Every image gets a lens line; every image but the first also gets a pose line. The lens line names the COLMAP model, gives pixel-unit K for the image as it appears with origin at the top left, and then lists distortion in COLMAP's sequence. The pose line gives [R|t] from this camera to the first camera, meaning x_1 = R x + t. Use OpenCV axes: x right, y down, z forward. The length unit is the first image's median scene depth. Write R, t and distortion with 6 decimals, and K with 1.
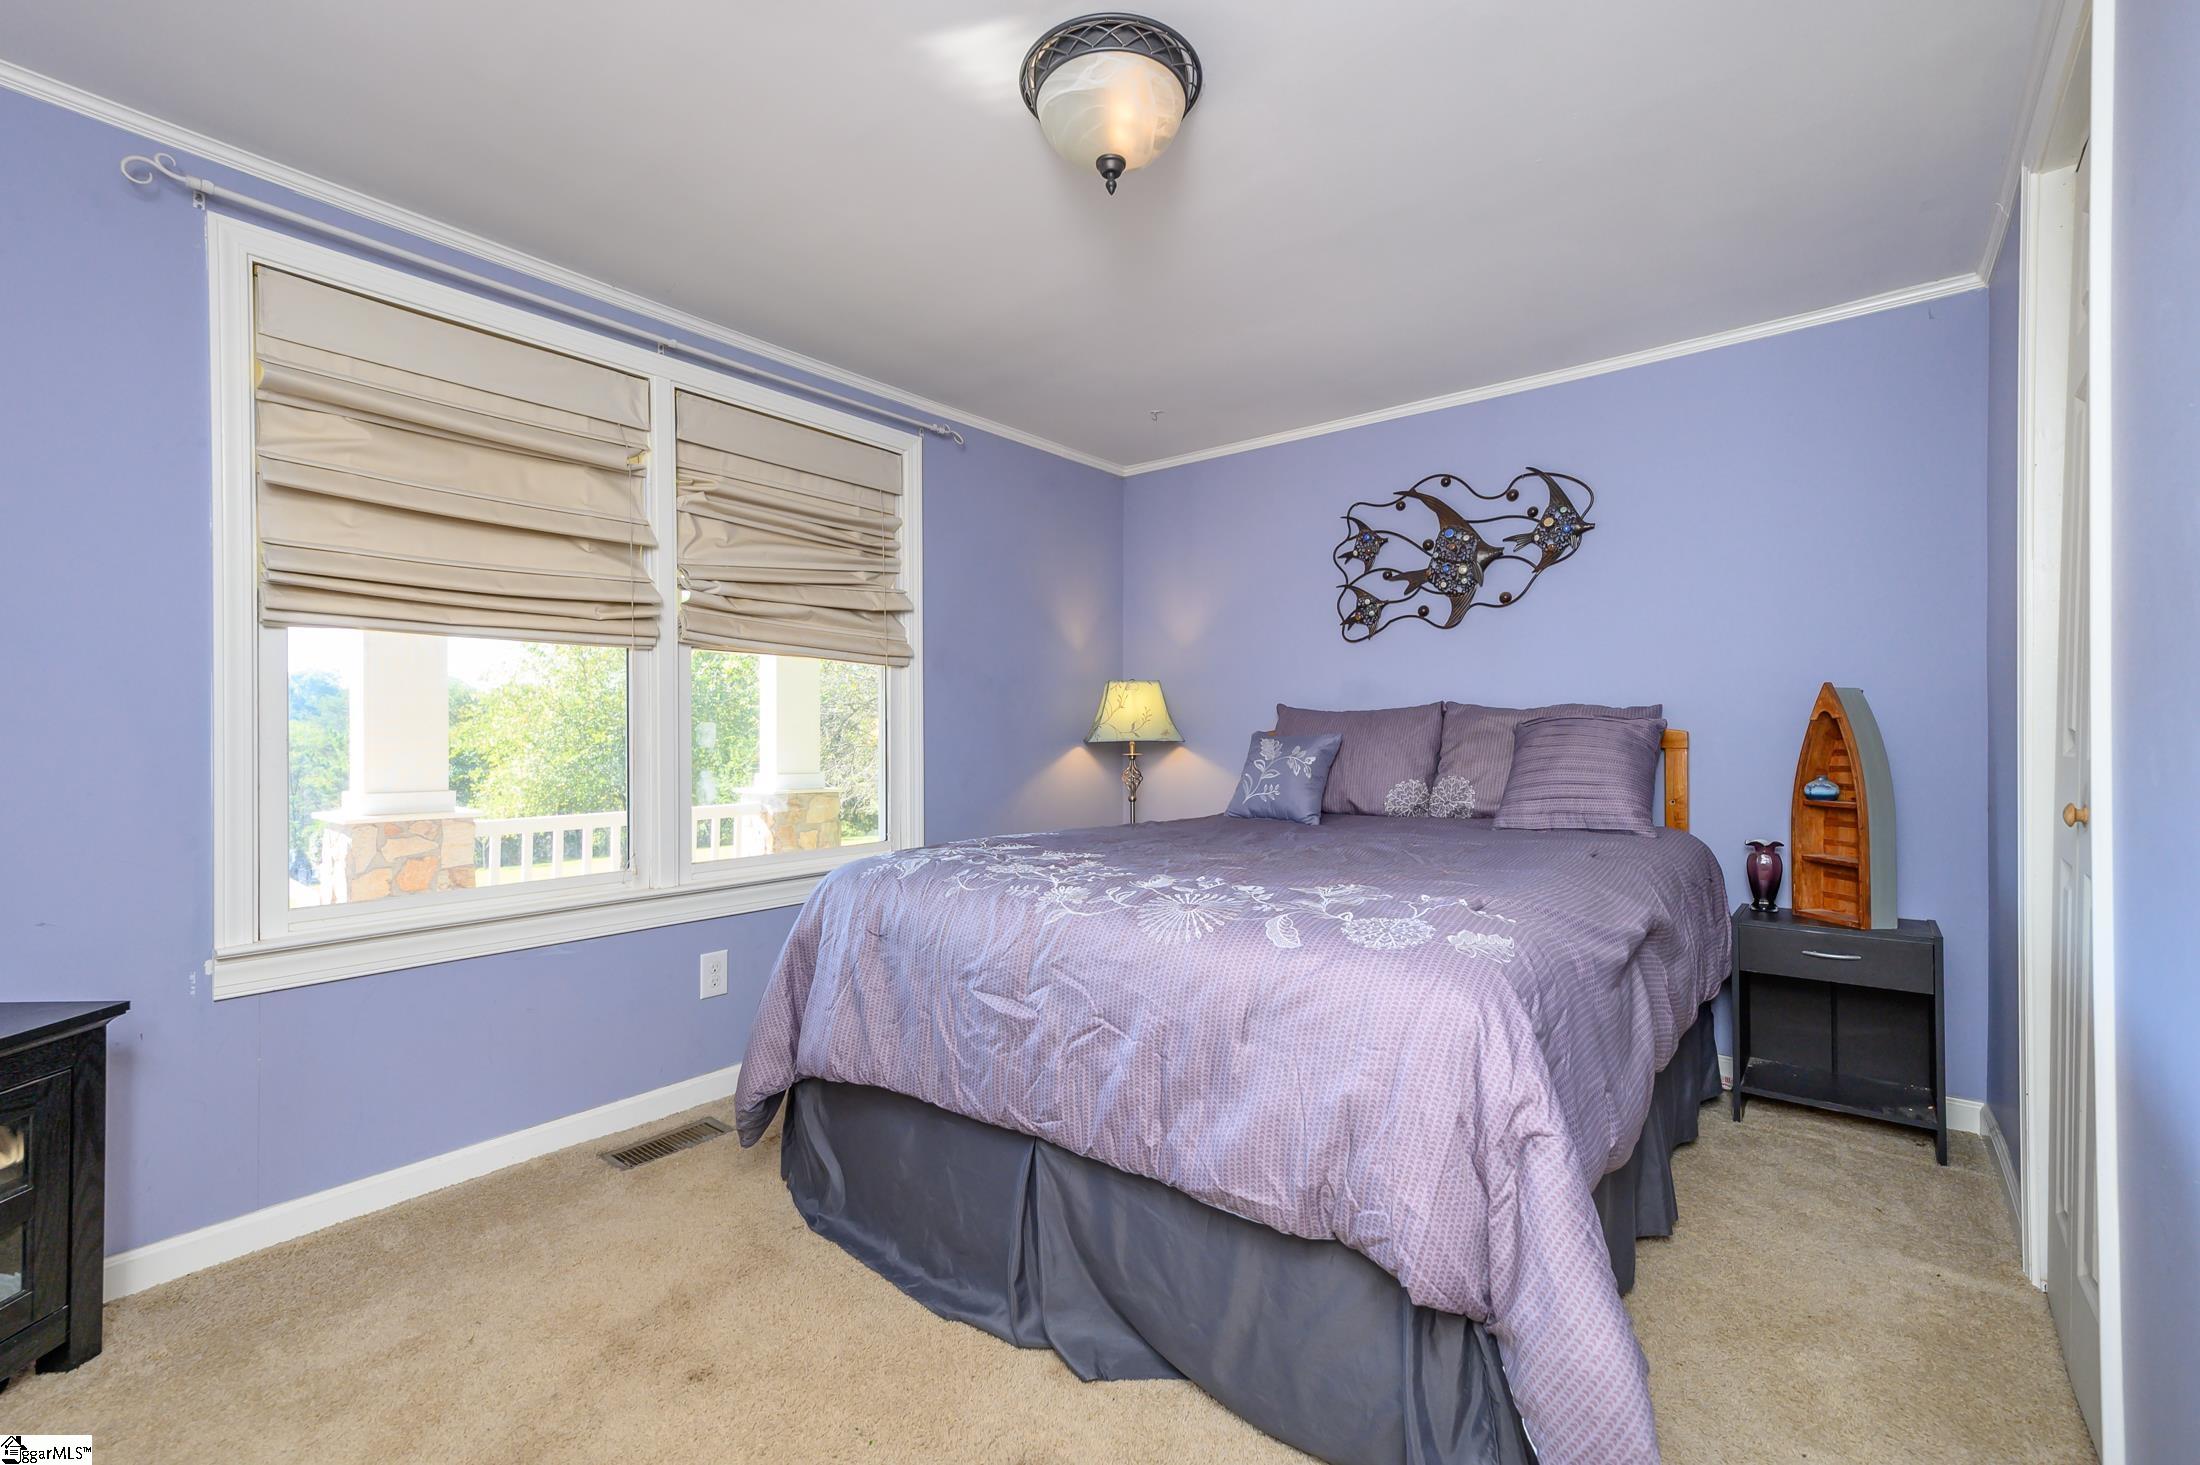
lens RADIAL K [[961.5, 0, 1124.5], [0, 961.5, 735.2], [0, 0, 1]] dist [0.013476, -0.000438]
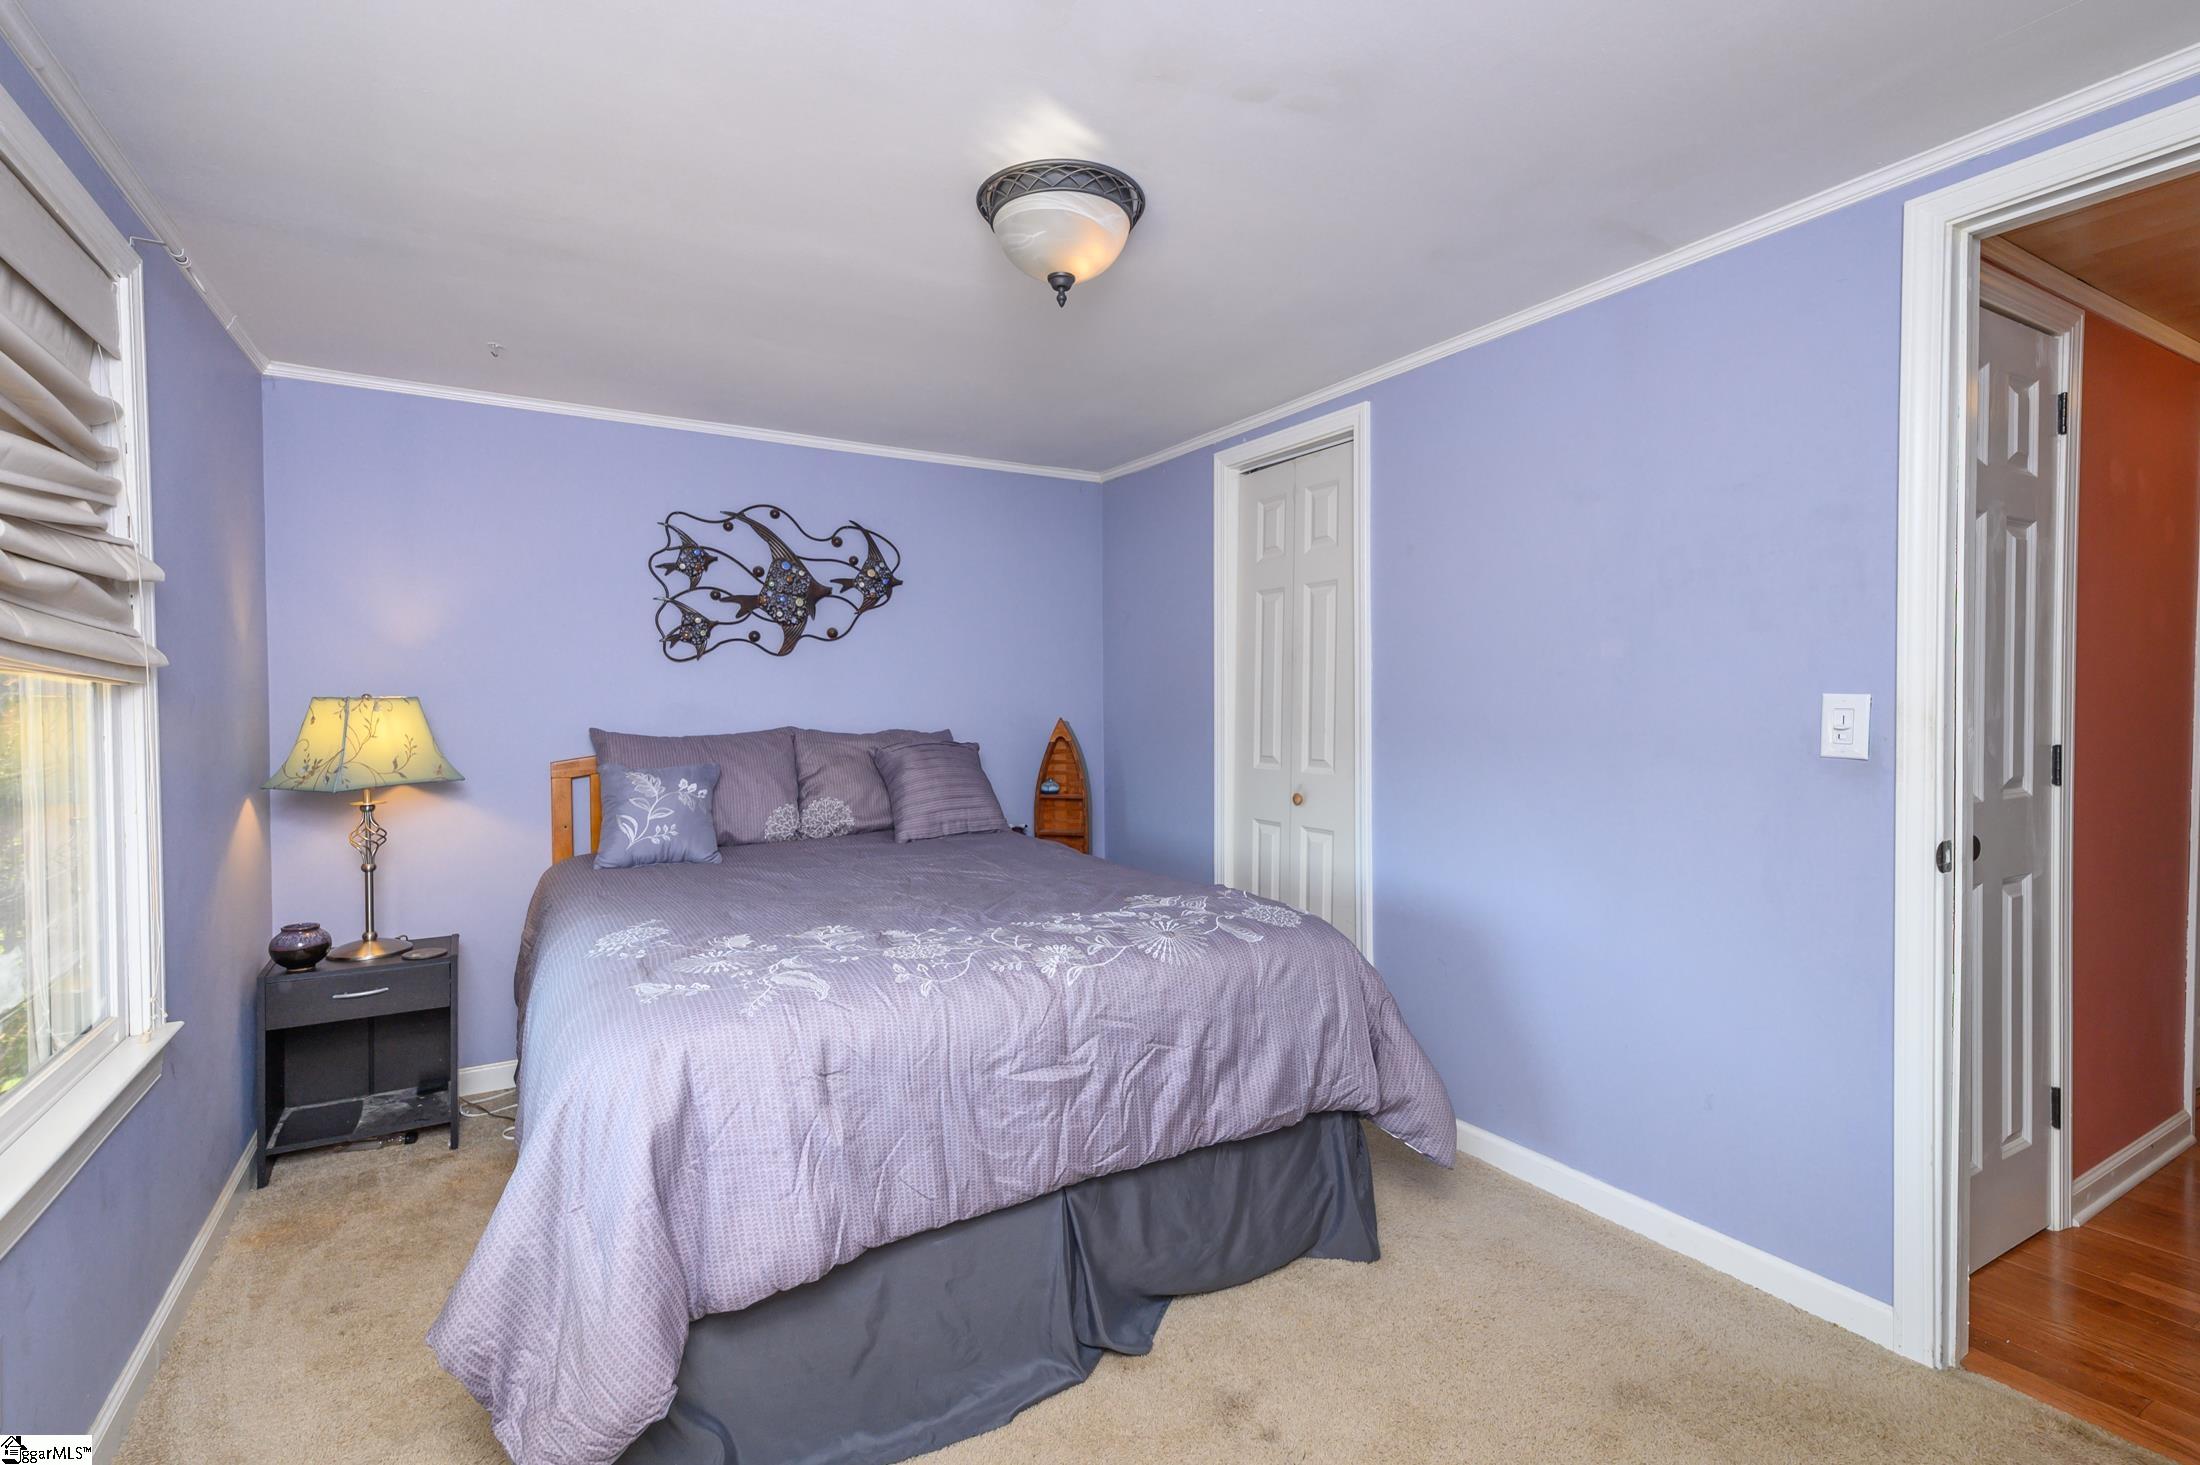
lens RADIAL K [[985.2, 0, 1121.8], [0, 985.2, 726.8], [0, 0, 1]] dist [0.015695, 0.000471]
pose [[0.348541, -0.021645, 0.937043, -0.549211], [0.000757, 0.999739, 0.022812, -0.059127], [-0.937293, -0.007242, 0.348467, 0.284222]]
